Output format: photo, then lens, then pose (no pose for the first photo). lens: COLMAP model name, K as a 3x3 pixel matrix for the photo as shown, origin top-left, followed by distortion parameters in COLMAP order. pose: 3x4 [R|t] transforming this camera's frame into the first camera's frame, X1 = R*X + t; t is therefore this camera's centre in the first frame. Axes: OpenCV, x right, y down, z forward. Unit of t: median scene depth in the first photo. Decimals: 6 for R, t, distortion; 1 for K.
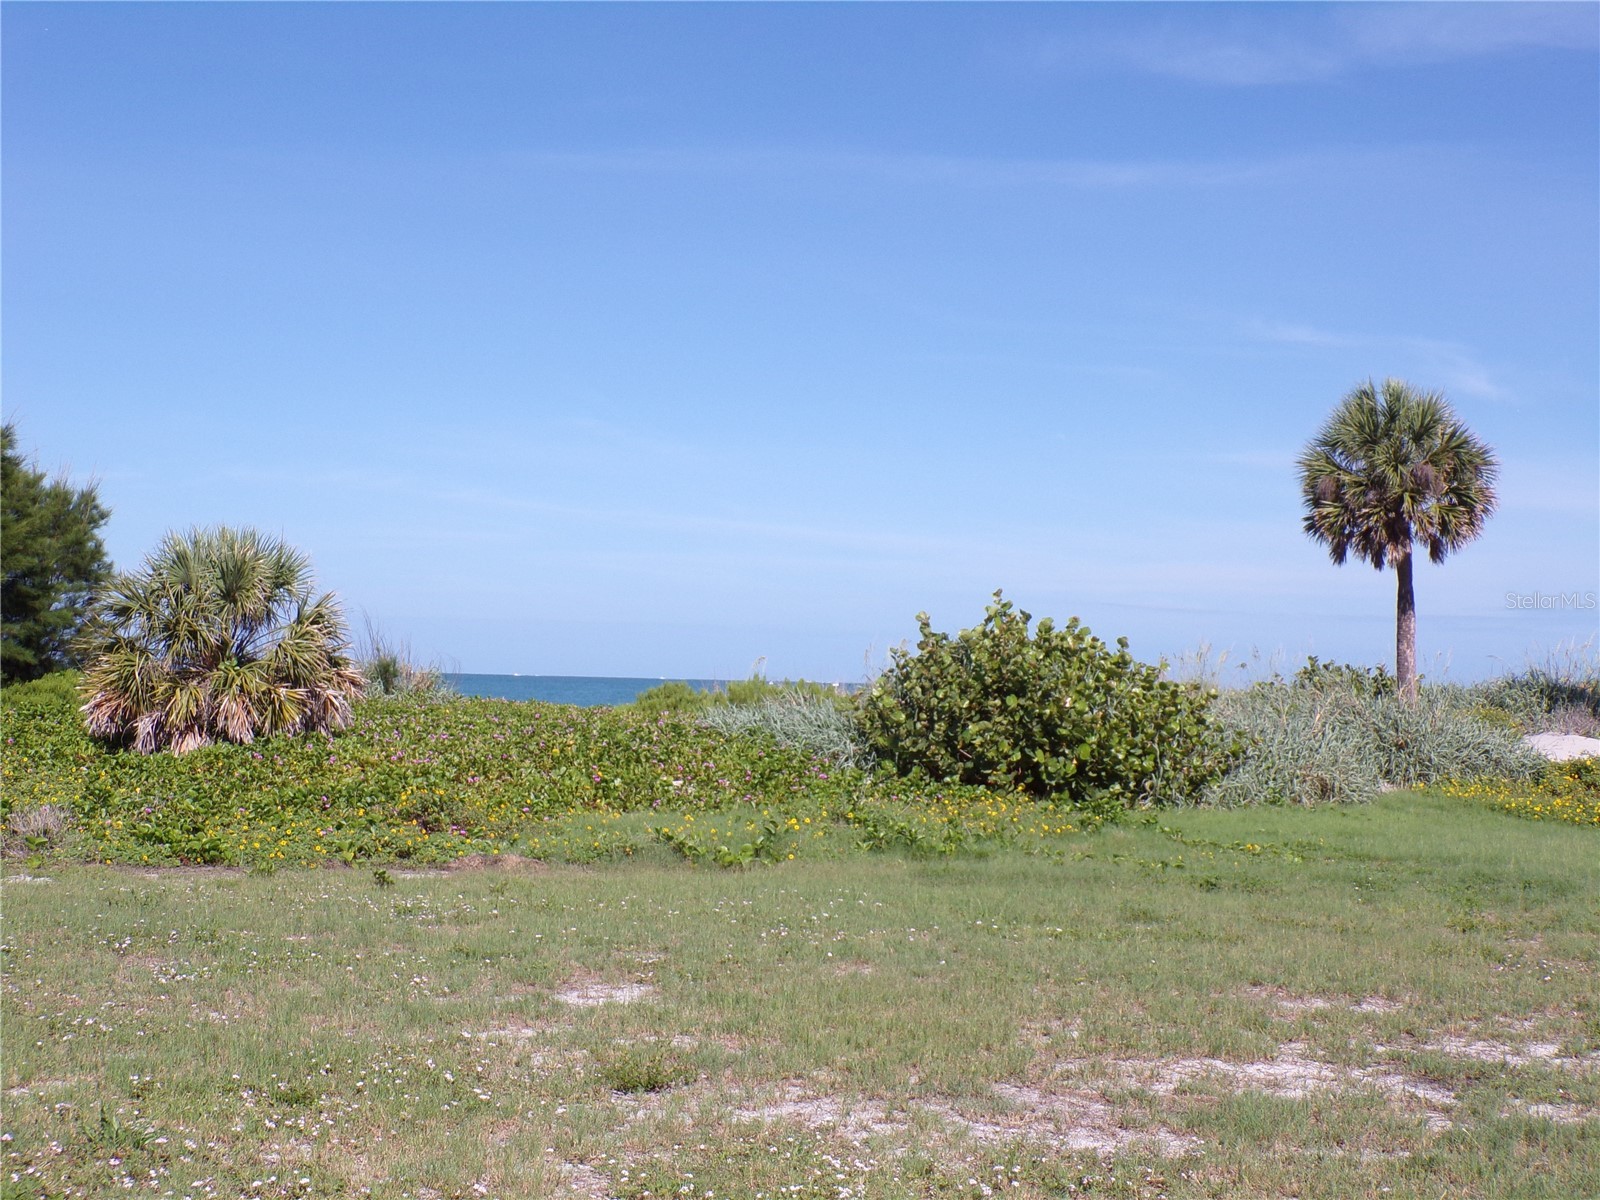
lens RADIAL K [[2037.6, 0, 800.6], [0, 2037.6, 598.6], [0, 0, 1]] dist [0.015321, 0.000000]
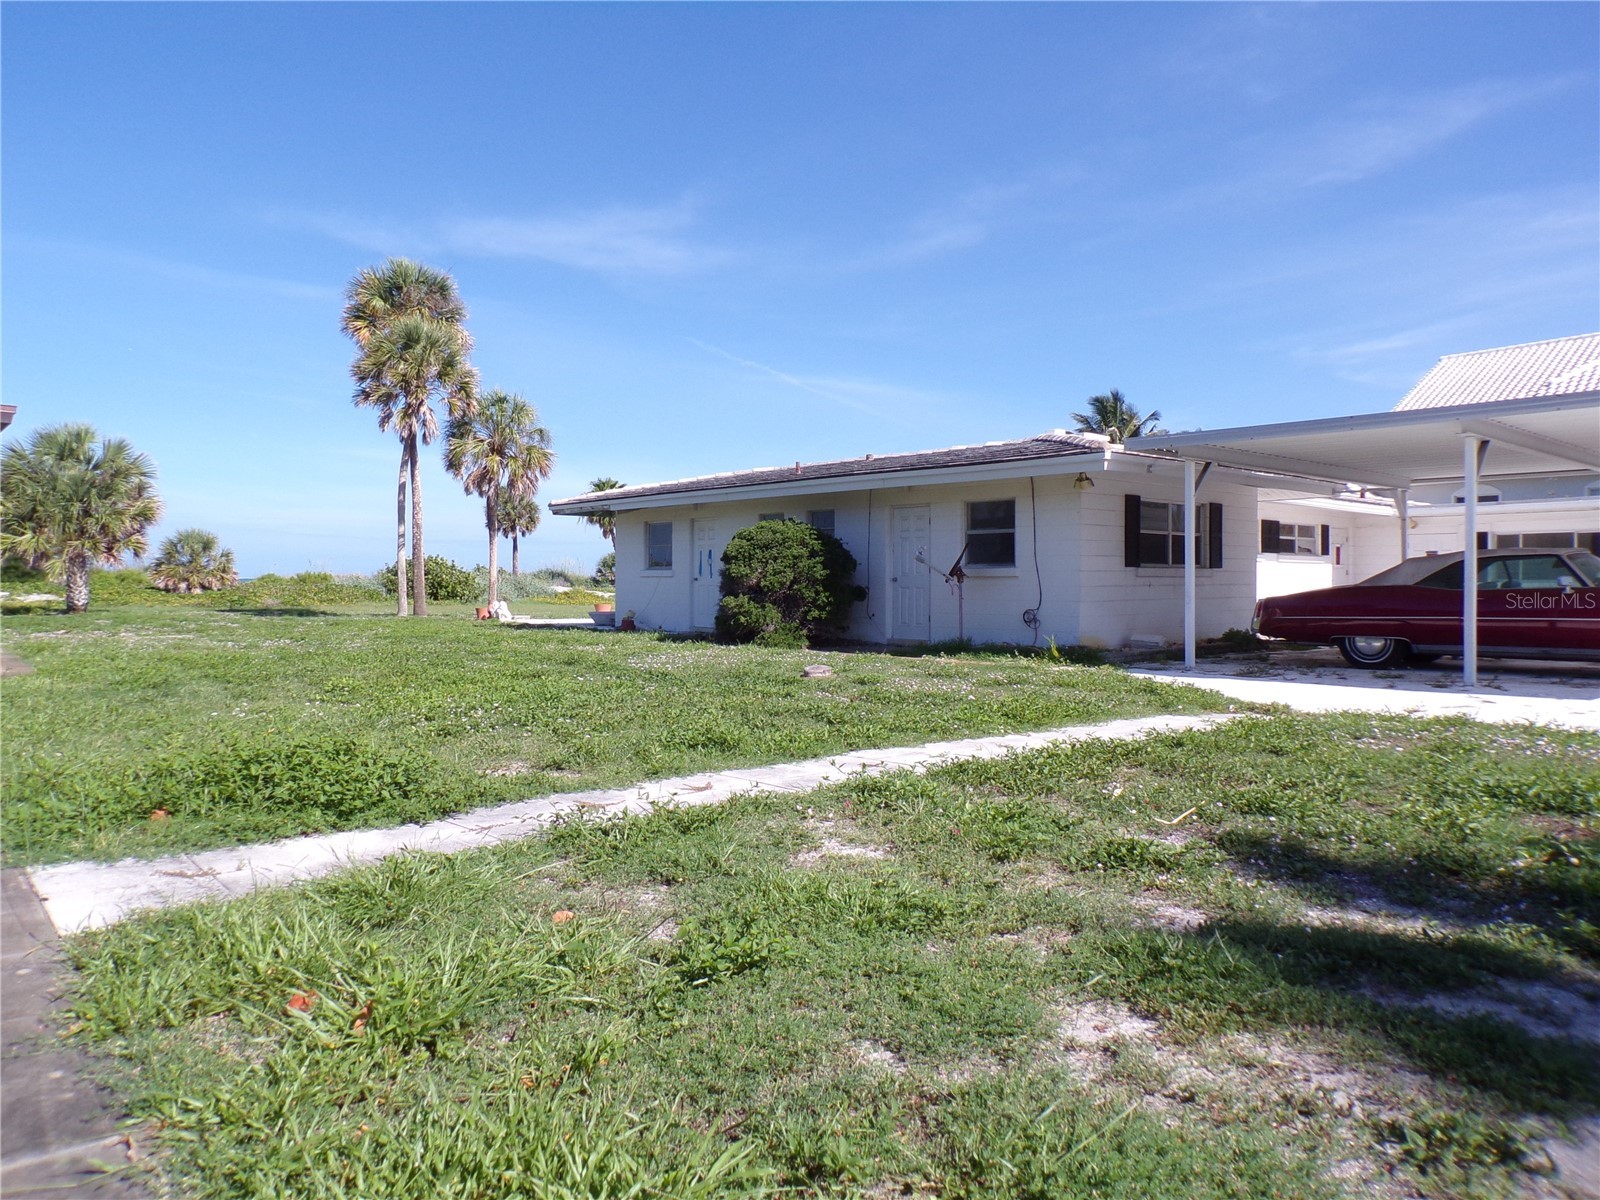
lens RADIAL K [[1077.8, 0, 800.4], [0, 1077.8, 609.3], [0, 0, 1]] dist [-0.024977, 0.027584]
pose [[0.825585, -0.027641, 0.563600, -0.336062], [-0.011193, 0.997801, 0.065331, -0.020973], [-0.564166, -0.060245, 0.823460, -0.779086]]
